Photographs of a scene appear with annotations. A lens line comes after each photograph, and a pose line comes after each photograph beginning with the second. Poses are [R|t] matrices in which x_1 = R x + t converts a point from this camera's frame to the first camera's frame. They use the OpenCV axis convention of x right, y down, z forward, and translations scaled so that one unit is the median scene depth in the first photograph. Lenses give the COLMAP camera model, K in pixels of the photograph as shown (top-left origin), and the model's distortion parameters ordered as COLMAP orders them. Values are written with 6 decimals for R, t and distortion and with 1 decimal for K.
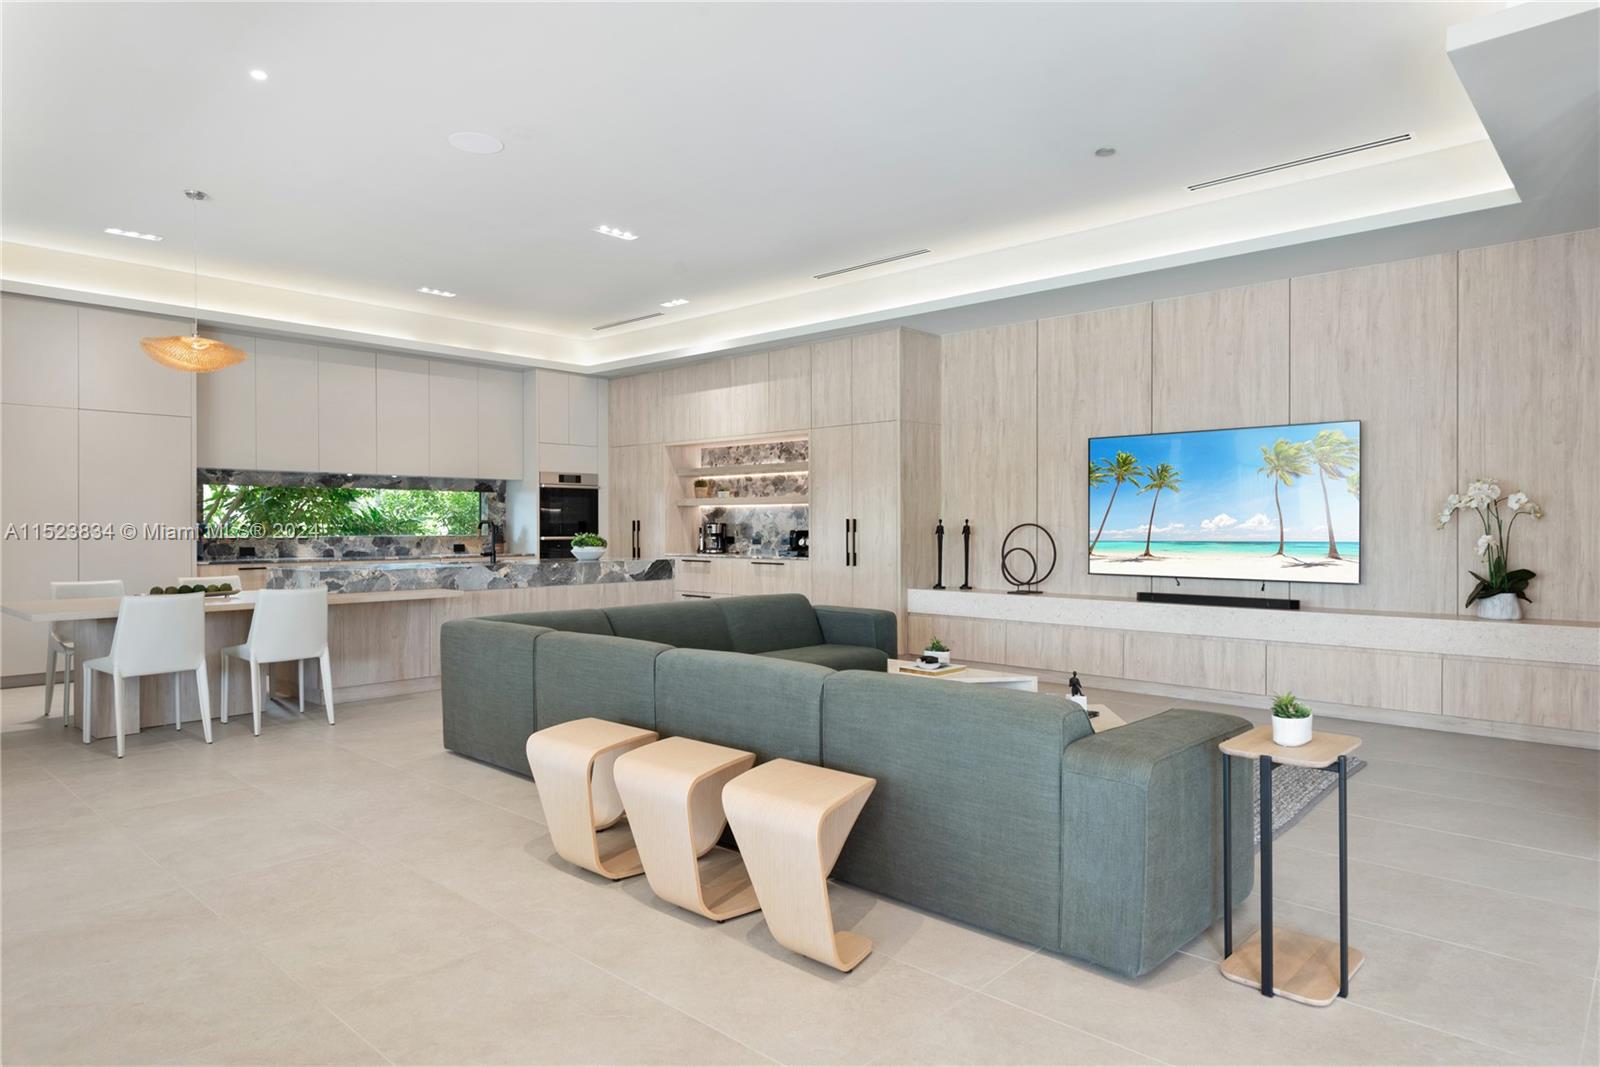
lens RADIAL K [[946.9, 0, 807.1], [0, 946.9, 535.9], [0, 0, 1]] dist [0.008538, -0.003151]
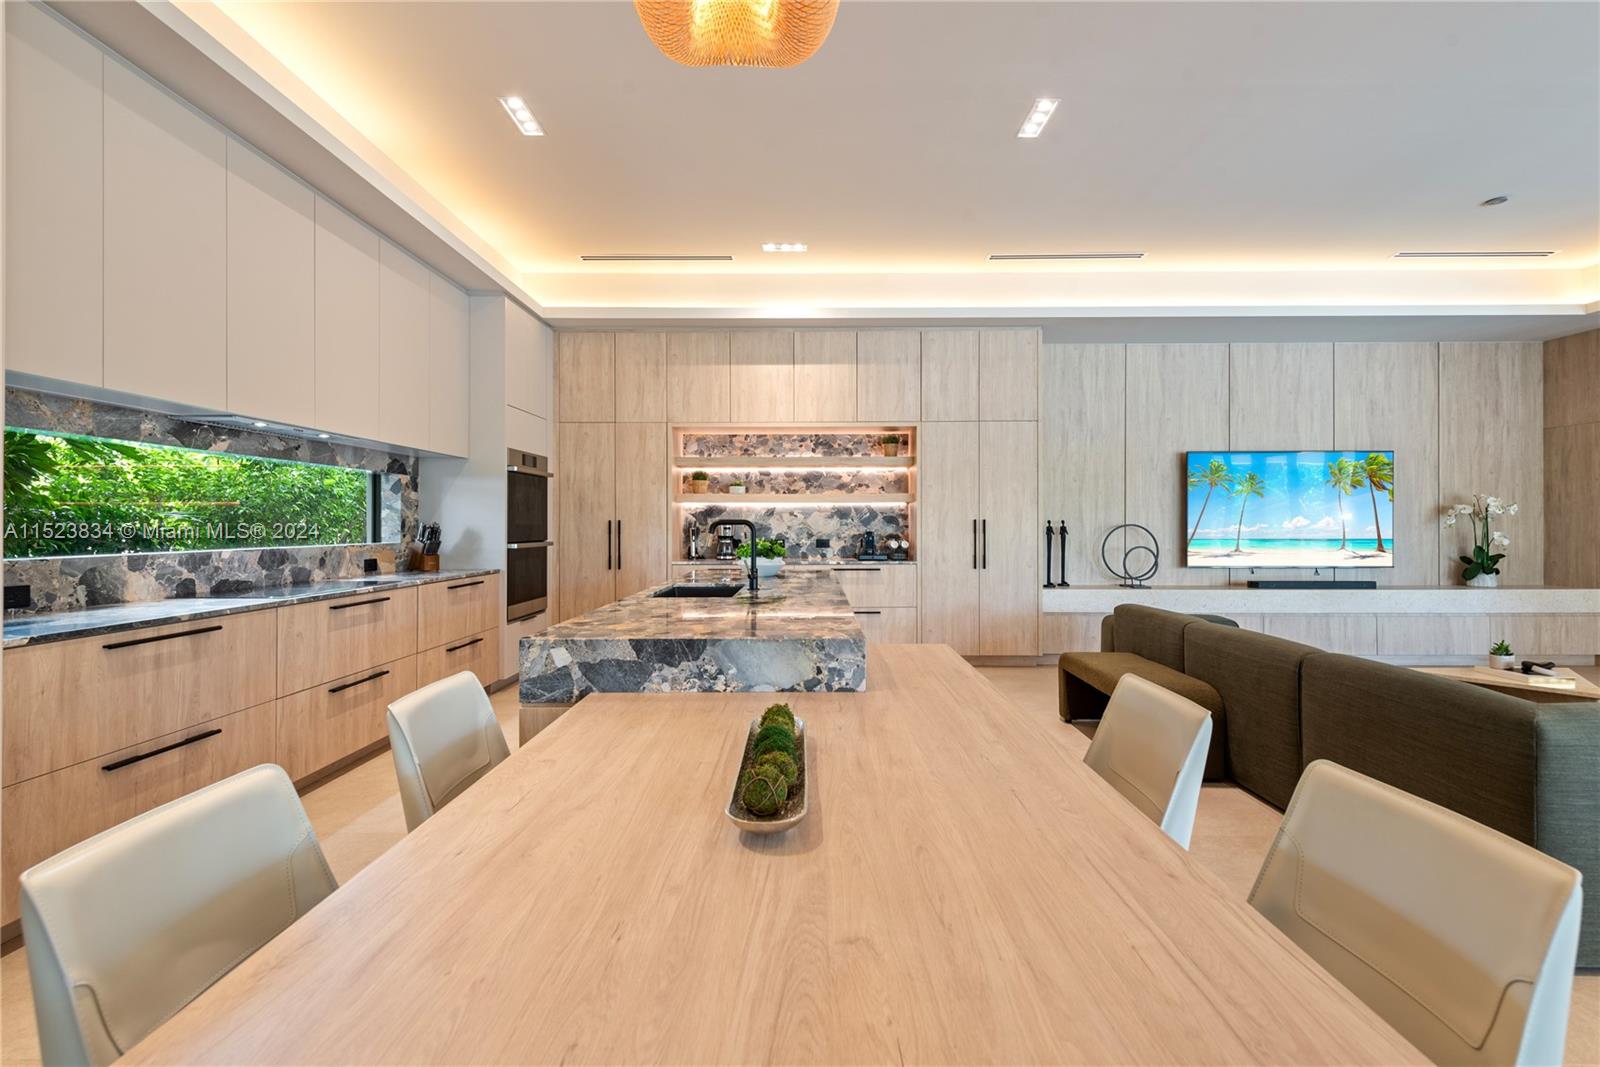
lens RADIAL K [[700.6, 0, 804.2], [0, 700.6, 523.2], [0, 0, 1]] dist [0.012311, 0.000074]
pose [[0.740253, 0.001786, 0.672326, -0.595804], [0.008784, 0.999885, -0.012328, -0.007344], [-0.672271, 0.015031, 0.740152, 0.632398]]
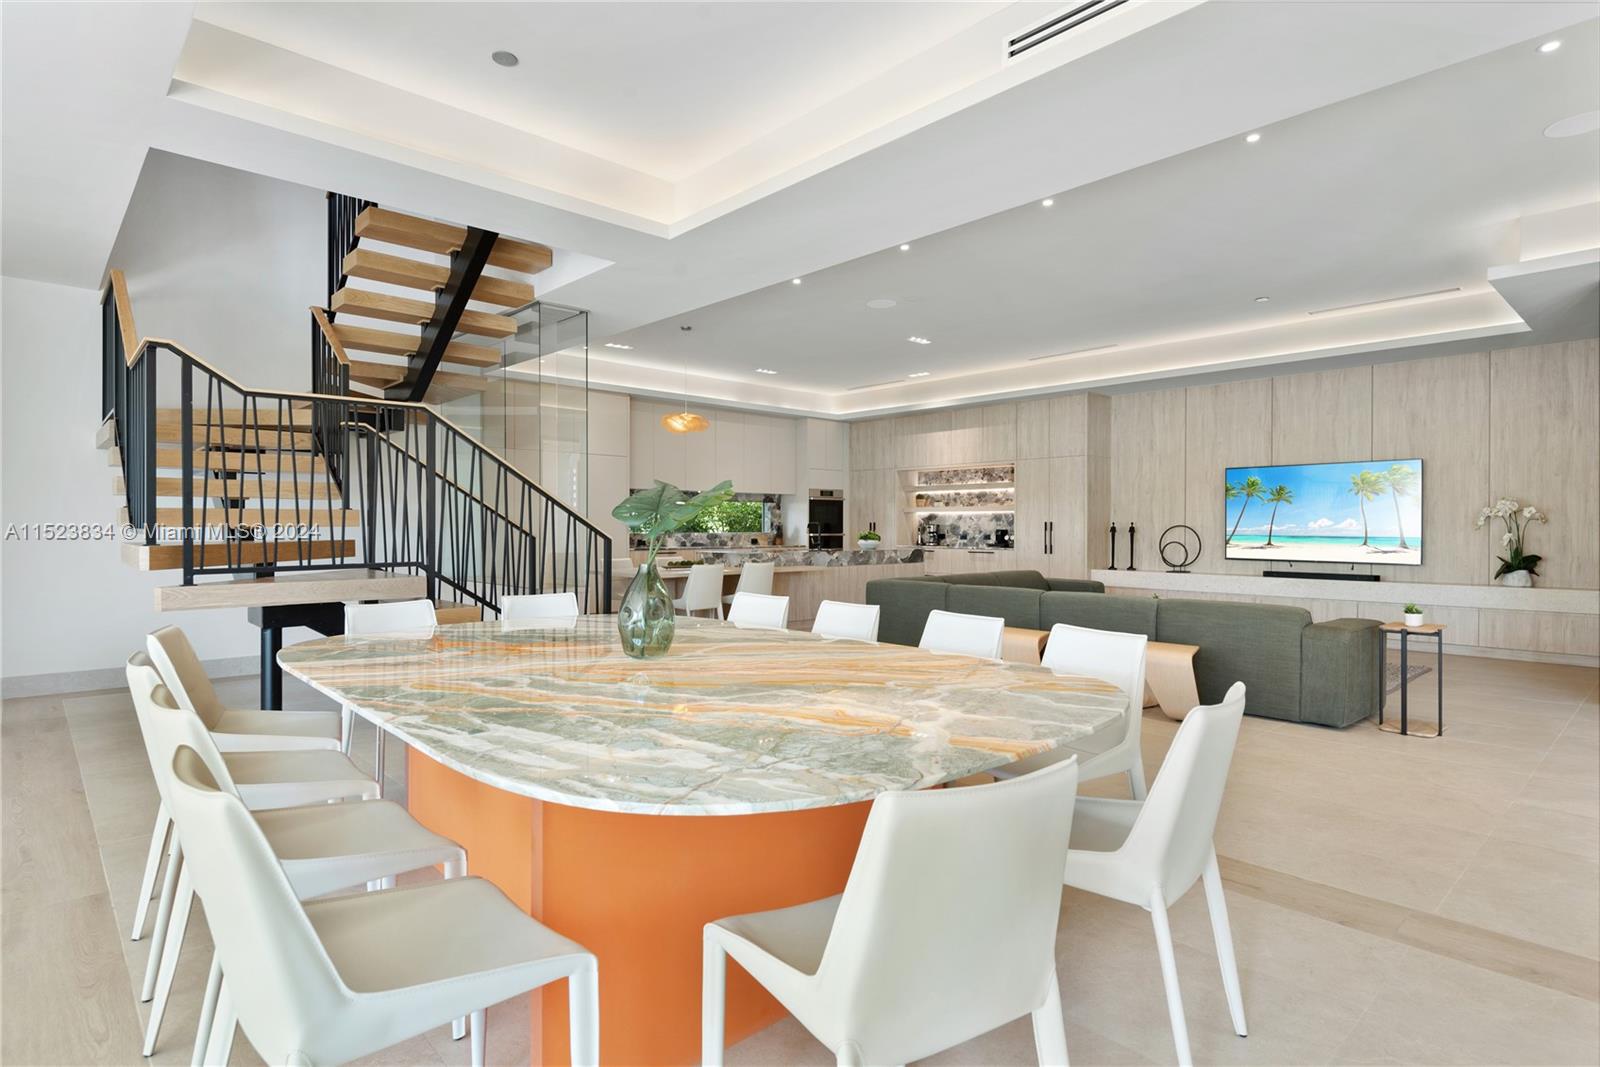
lens RADIAL K [[831.2, 0, 796.8], [0, 831.2, 536.6], [0, 0, 1]] dist [0.001142, -0.001420]
pose [[0.996163, 0.003128, -0.087459, -0.244855], [-0.003025, 0.999995, 0.001320, 0.004739], [0.087463, -0.001051, 0.996167, -0.342356]]
